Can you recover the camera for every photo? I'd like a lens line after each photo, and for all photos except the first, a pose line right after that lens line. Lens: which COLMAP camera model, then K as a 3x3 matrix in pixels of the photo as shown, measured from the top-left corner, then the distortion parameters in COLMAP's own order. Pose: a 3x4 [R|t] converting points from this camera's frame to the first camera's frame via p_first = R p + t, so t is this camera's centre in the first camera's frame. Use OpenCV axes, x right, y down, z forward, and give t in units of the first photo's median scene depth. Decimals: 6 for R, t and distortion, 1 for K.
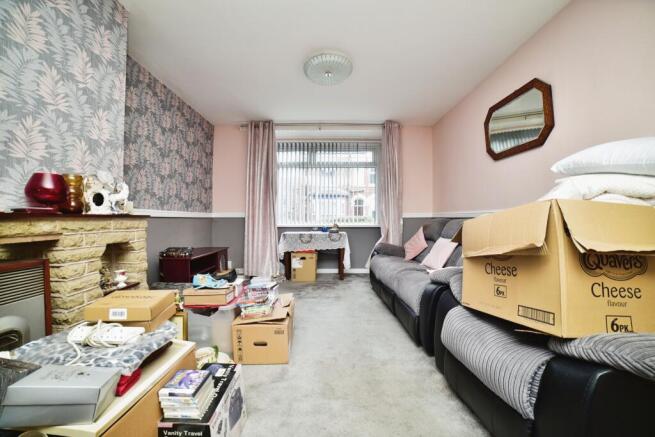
lens RADIAL K [[269.7, 0, 337.4], [0, 269.7, 214.6], [0, 0, 1]] dist [-0.115308, 0.050359]
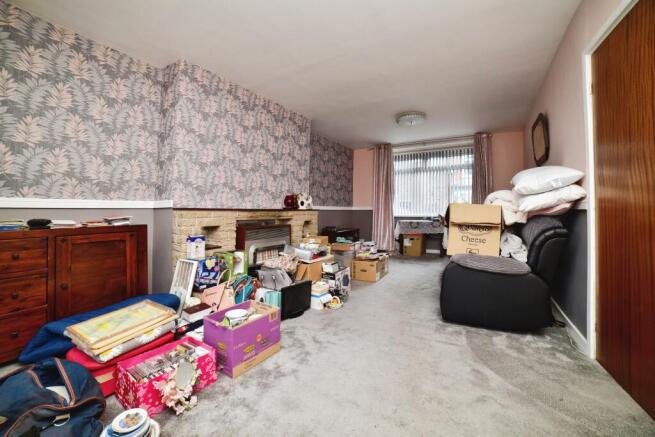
lens RADIAL K [[269.7, 0, 337.4], [0, 269.7, 214.6], [0, 0, 1]] dist [-0.115308, 0.050359]
pose [[0.851505, 0.007177, -0.524297, 0.280071], [0.006874, 0.999668, 0.024847, -0.003105], [0.524302, -0.024761, 0.851173, -0.399926]]
